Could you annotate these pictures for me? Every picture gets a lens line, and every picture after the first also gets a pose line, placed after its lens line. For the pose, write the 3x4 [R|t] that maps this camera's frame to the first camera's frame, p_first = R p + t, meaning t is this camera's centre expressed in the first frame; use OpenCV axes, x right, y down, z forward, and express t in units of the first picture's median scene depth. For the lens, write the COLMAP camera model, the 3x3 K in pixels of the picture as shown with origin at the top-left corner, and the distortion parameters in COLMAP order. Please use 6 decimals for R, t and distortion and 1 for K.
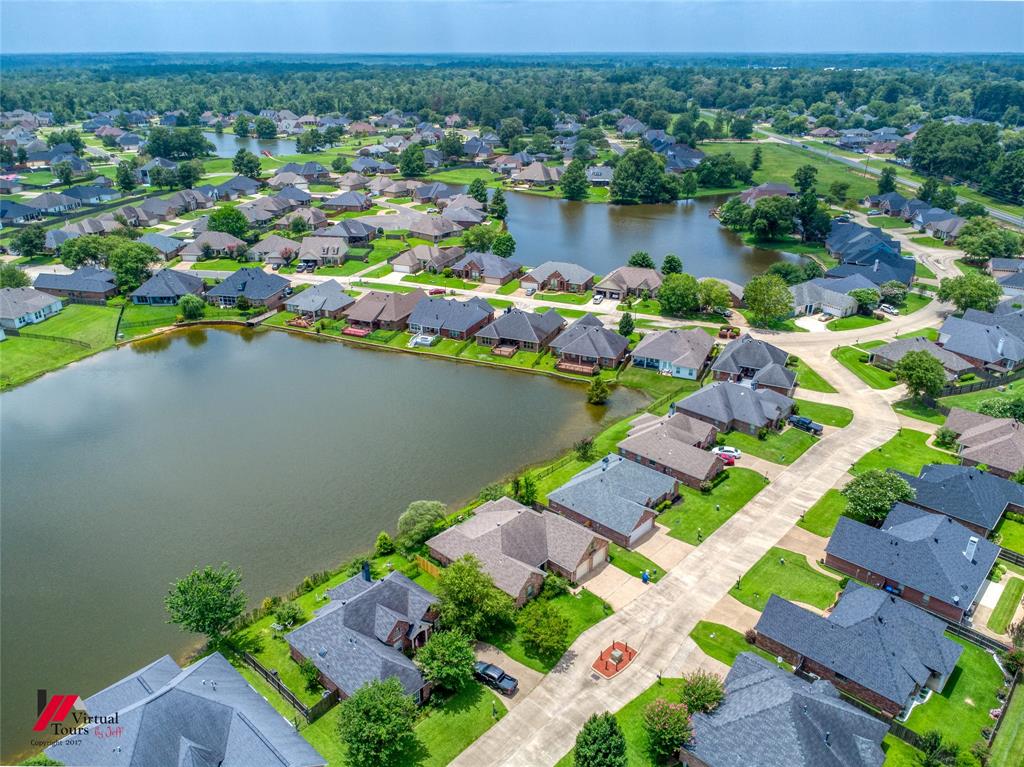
lens RADIAL K [[731.2, 0, 510.6], [0, 731.2, 383.3], [0, 0, 1]] dist [0.030849, -0.021832]
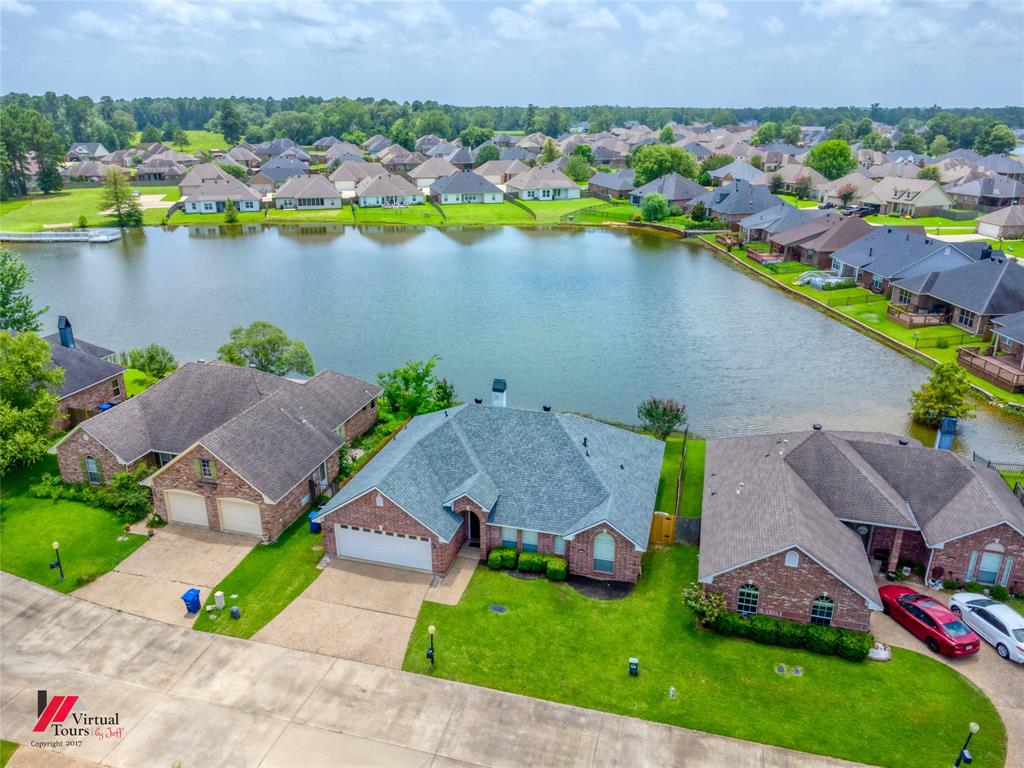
lens RADIAL K [[731.2, 0, 510.9], [0, 731.2, 385.2], [0, 0, 1]] dist [0.030849, -0.021832]
pose [[0.457959, 0.312039, -0.832409, 0.360869], [-0.372399, 0.917591, 0.139091, 0.038774], [0.807213, 0.246290, 0.536422, 0.616683]]
